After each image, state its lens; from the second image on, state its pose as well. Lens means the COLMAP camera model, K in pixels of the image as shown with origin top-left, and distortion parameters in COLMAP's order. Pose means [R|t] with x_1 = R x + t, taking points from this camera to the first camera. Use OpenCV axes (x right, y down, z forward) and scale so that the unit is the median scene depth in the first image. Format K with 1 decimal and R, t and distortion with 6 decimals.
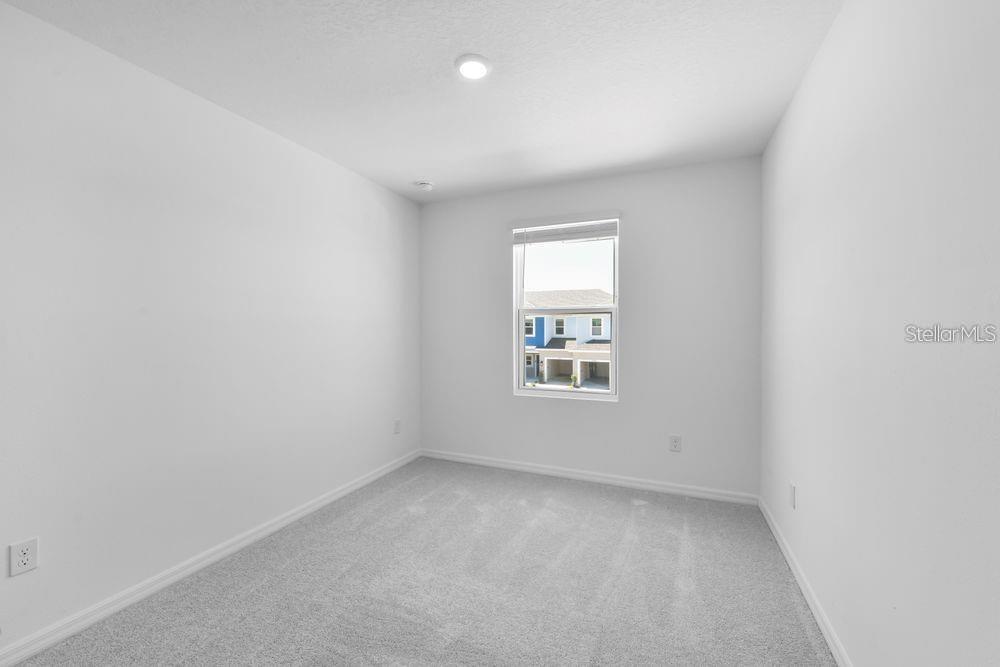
lens RADIAL K [[406.9, 0, 499.8], [0, 406.9, 336.8], [0, 0, 1]] dist [-0.003045, -0.000088]
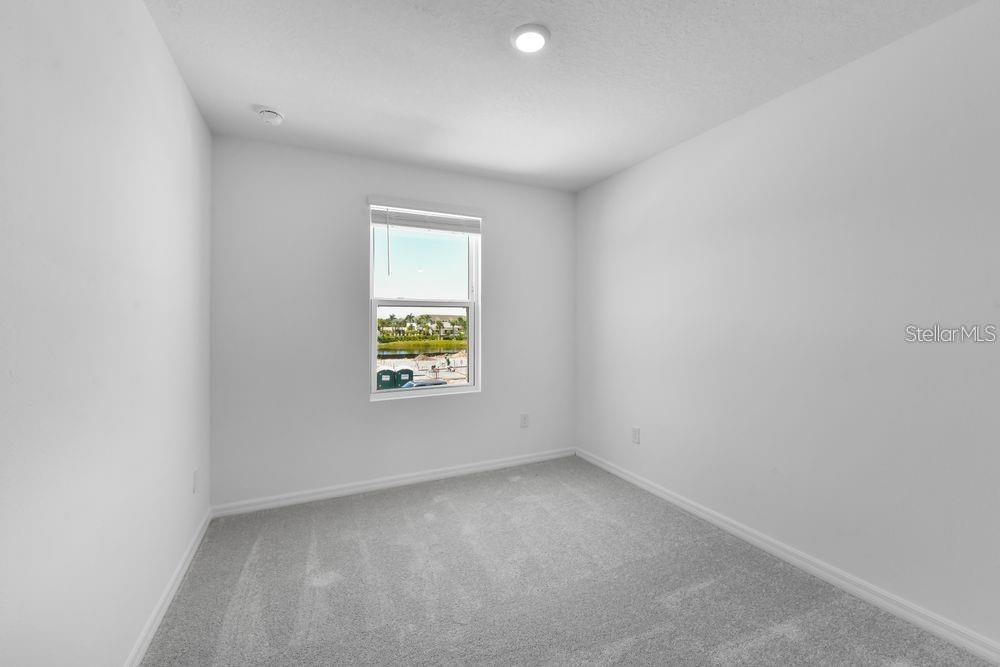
lens RADIAL K [[406.9, 0, 517.3], [0, 406.9, 322.8], [0, 0, 1]] dist [-0.003045, -0.000088]
pose [[0.640250, 0.002487, 0.768163, -0.467086], [0.021592, 0.999541, -0.021232, 0.007460], [-0.767863, 0.030180, 0.639902, 0.256341]]
